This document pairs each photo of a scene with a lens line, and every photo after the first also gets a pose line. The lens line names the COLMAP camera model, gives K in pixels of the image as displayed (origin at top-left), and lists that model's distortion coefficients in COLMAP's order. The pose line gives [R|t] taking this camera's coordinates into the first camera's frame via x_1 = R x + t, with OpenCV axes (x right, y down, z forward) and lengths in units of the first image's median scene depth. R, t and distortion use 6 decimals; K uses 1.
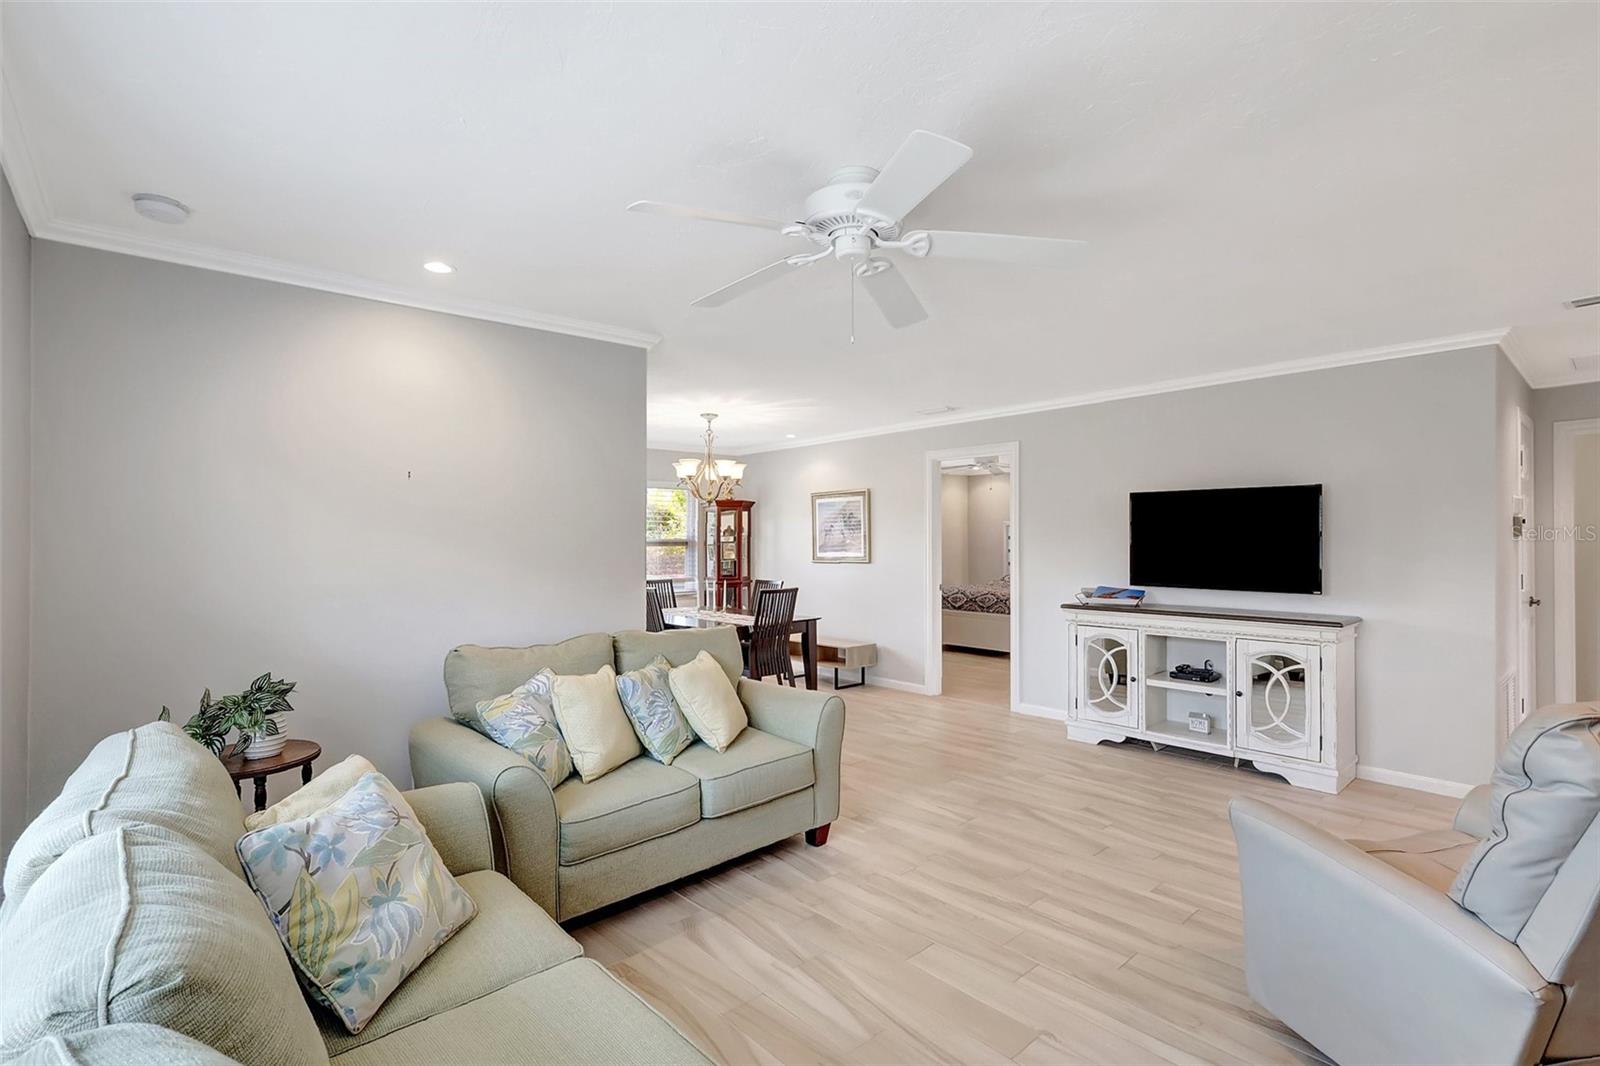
lens RADIAL K [[747.9, 0, 802.6], [0, 747.9, 538.3], [0, 0, 1]] dist [0.004333, 0.001063]
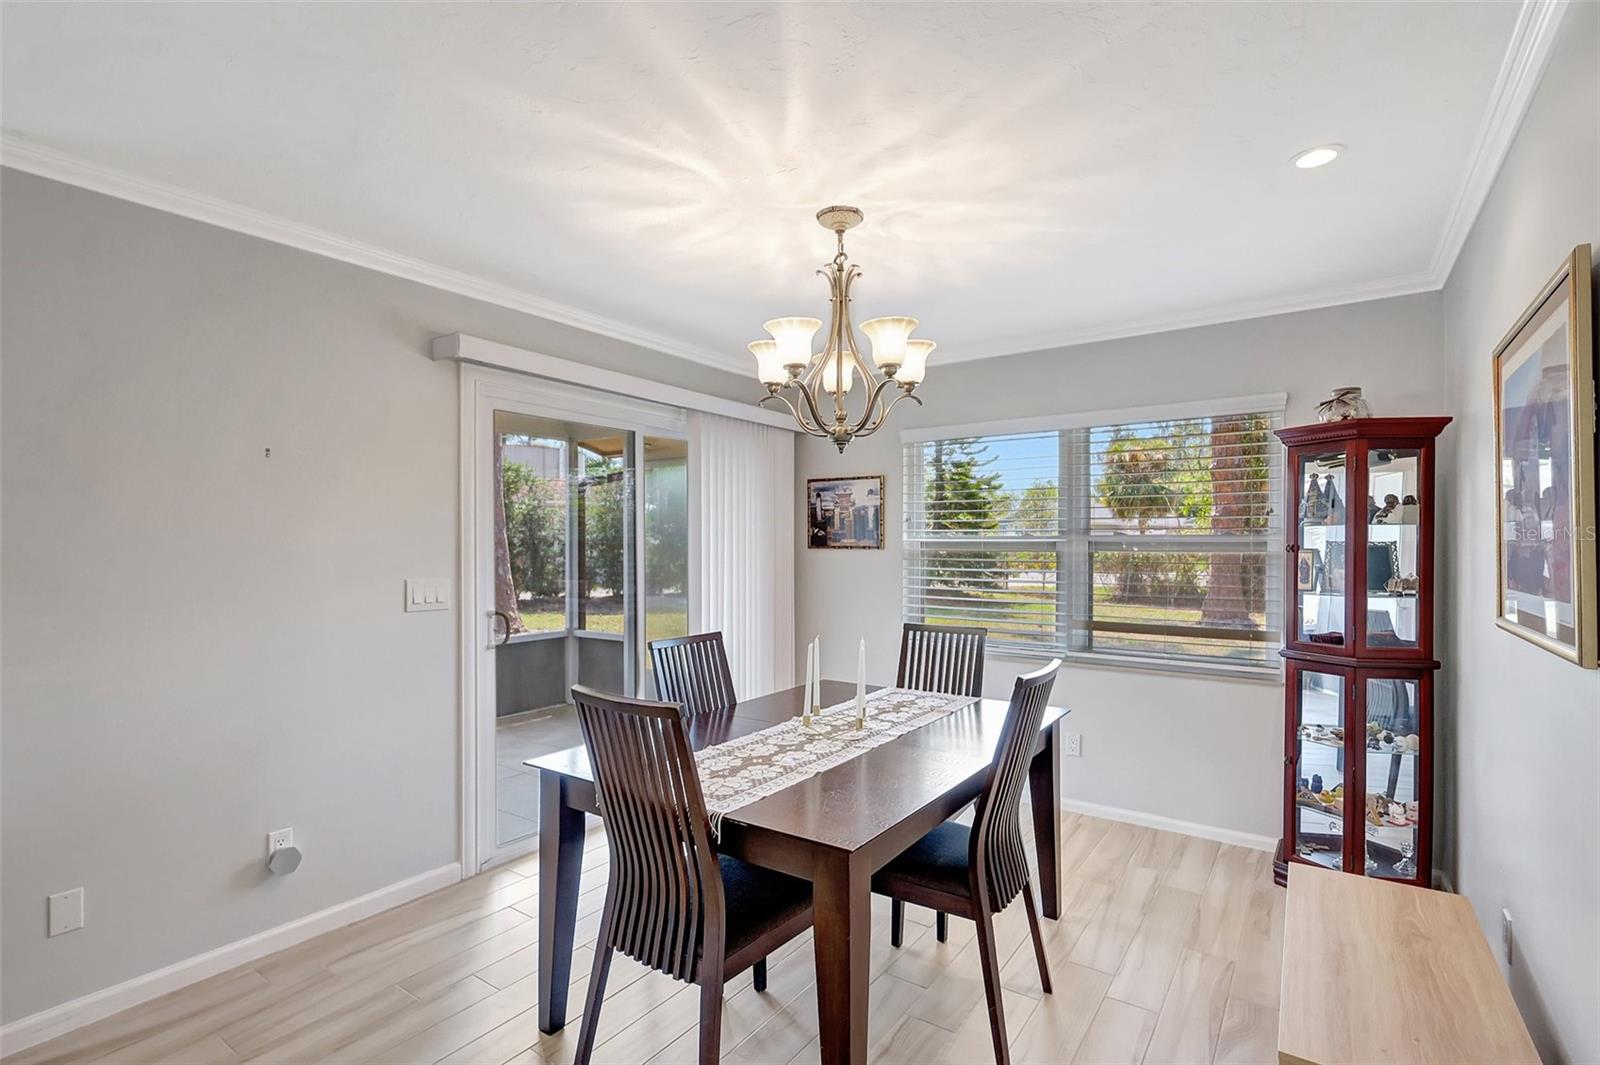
lens RADIAL K [[747.7, 0, 796.3], [0, 747.7, 545.4], [0, 0, 1]] dist [-0.003064, -0.000696]
pose [[0.209830, 0.003943, -0.977730, 0.374664], [0.004640, 0.999977, 0.005028, 0.006386], [0.977727, -0.005592, 0.209807, 1.329491]]
